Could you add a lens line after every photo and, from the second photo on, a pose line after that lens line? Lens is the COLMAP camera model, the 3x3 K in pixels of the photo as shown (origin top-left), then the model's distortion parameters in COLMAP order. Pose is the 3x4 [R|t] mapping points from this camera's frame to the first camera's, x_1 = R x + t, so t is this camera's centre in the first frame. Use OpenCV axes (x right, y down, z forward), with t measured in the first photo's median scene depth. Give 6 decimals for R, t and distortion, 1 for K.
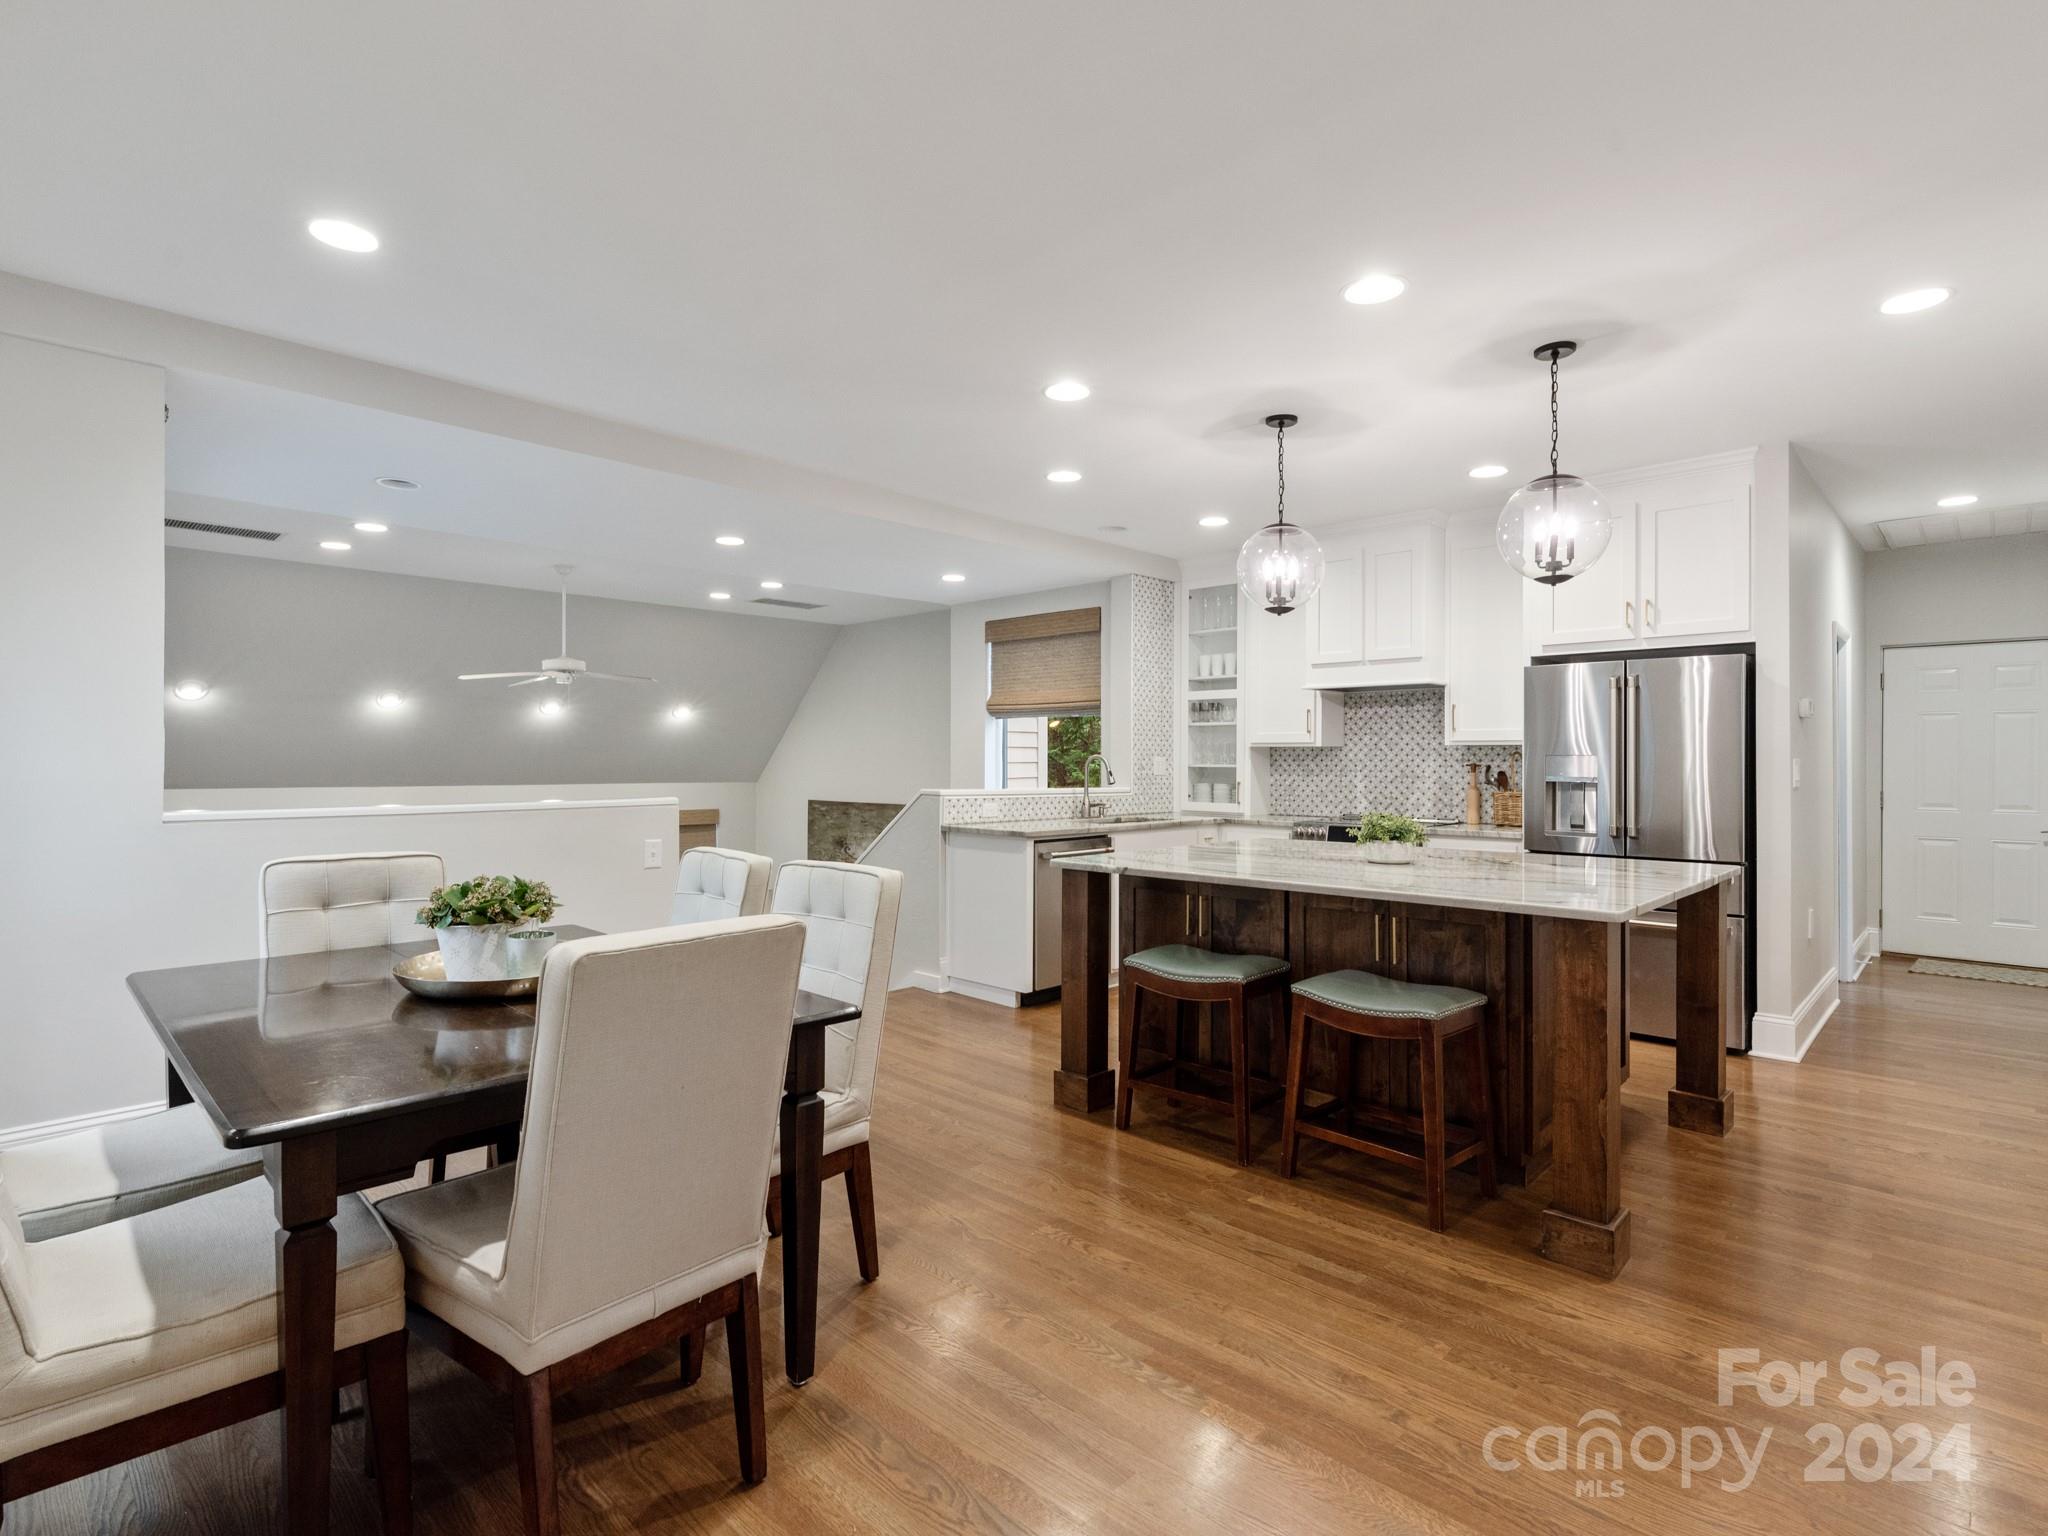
lens RADIAL K [[1013.5, 0, 1030.7], [0, 1013.5, 768.1], [0, 0, 1]] dist [0.000798, -0.000282]
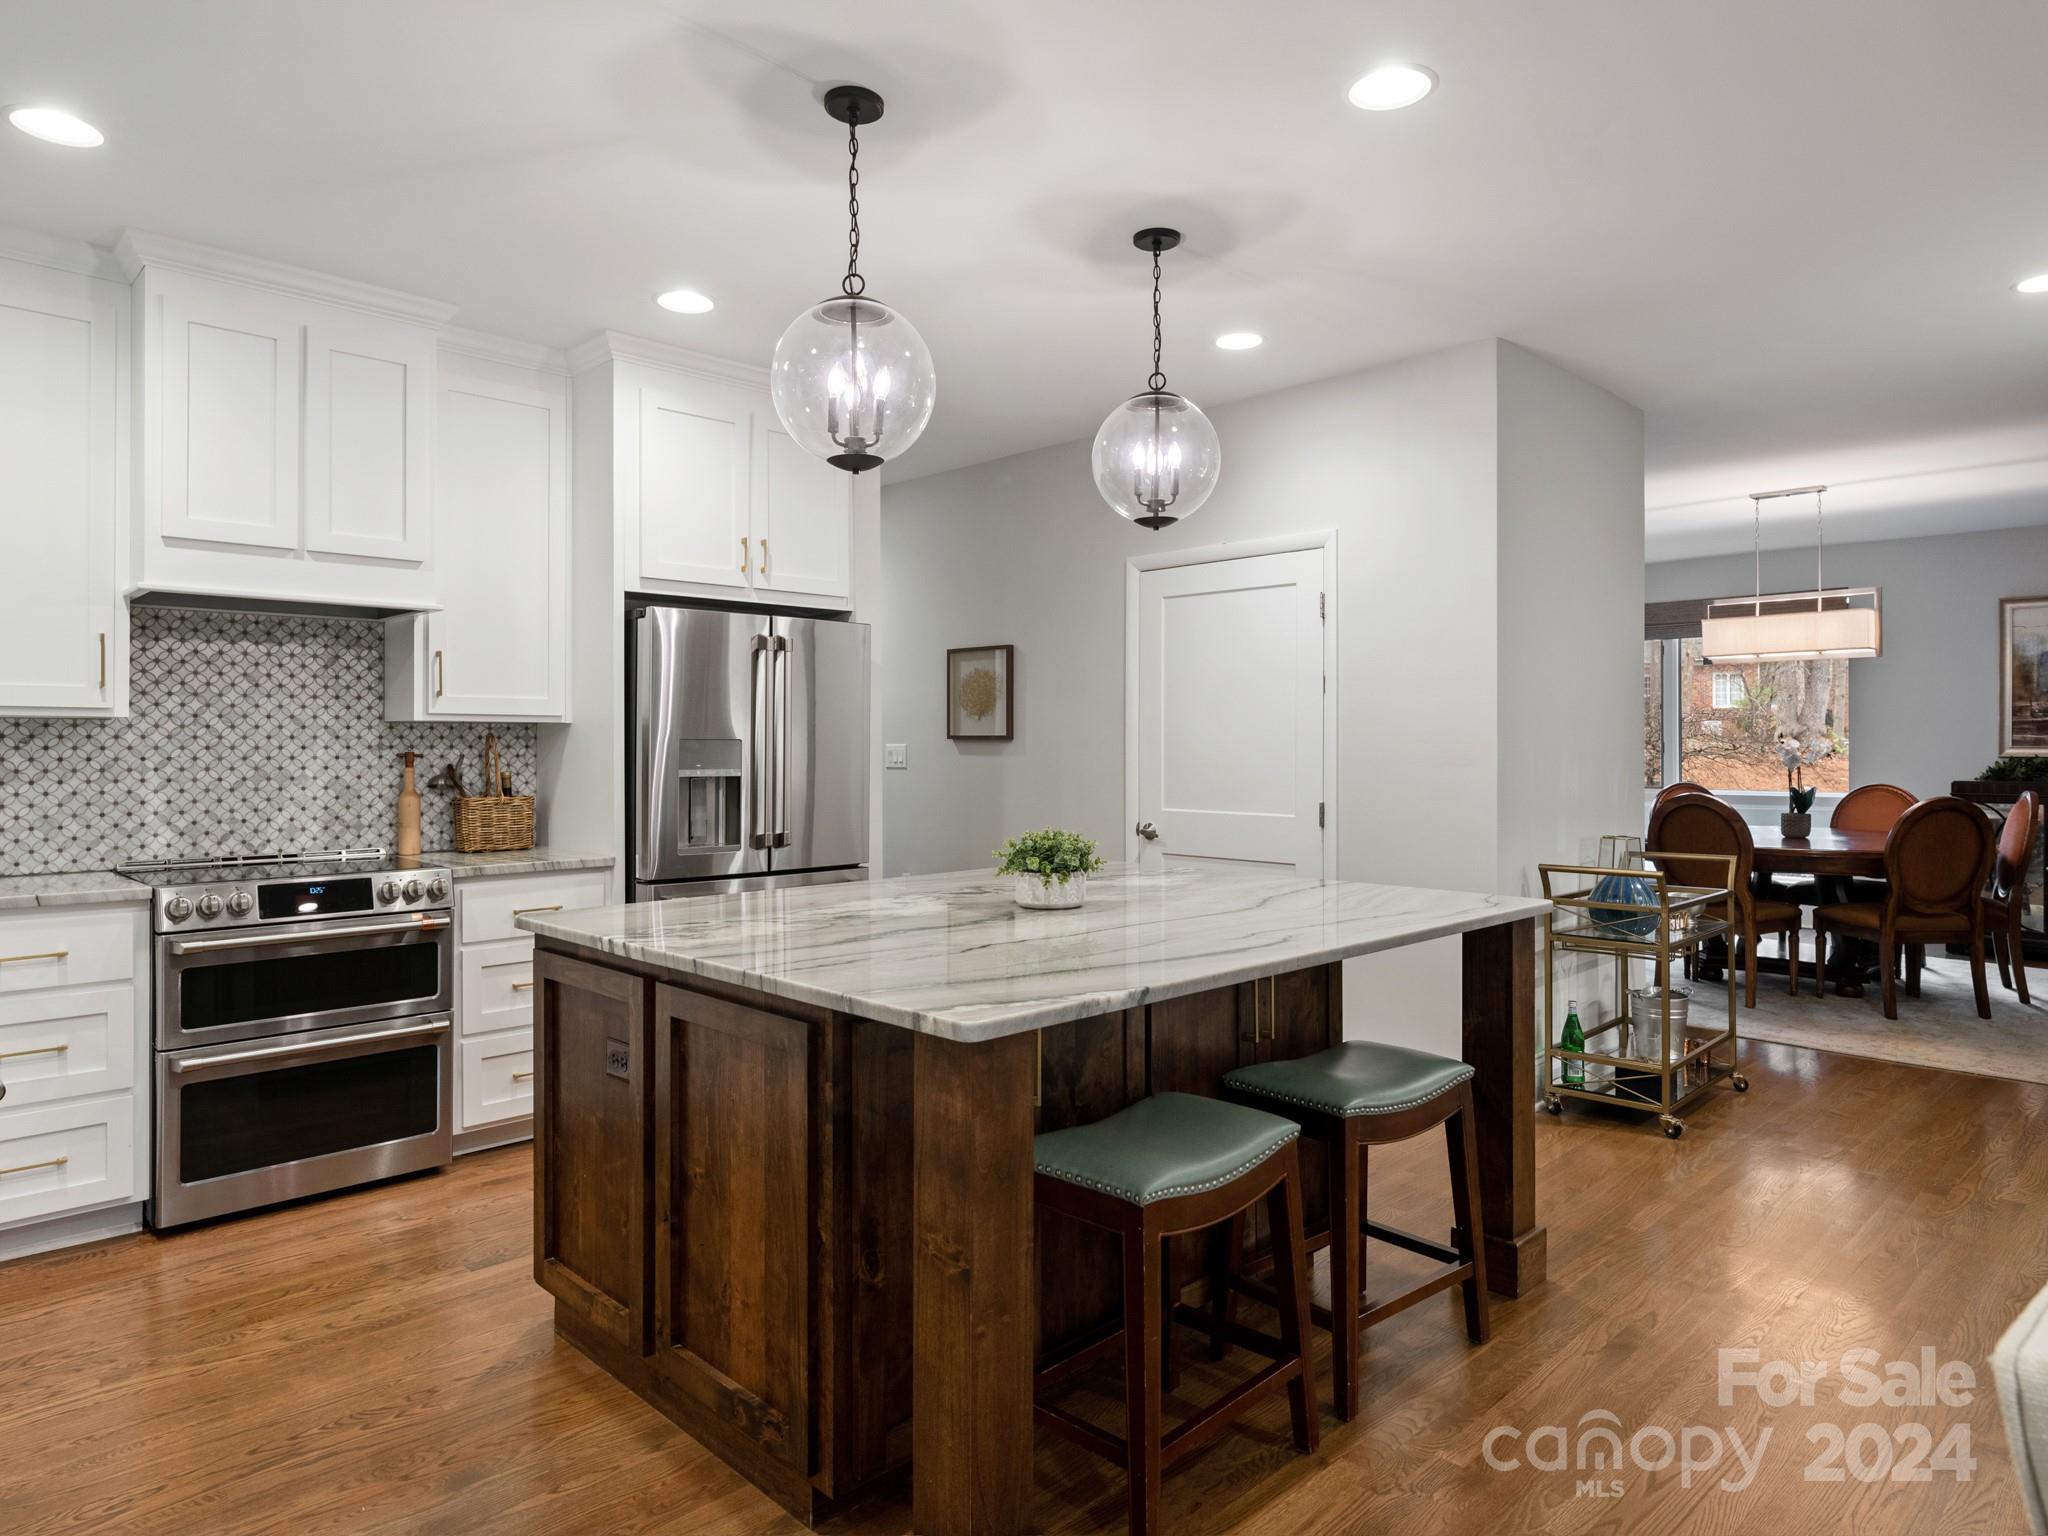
lens RADIAL K [[1265.8, 0, 992.5], [0, 1265.8, 735.1], [0, 0, 1]] dist [-0.005328, -0.000269]
pose [[0.042124, 0.004847, 0.999101, -0.271120], [0.010235, 0.999934, -0.005283, -0.006689], [-0.999060, 0.010449, 0.042072, 0.600806]]
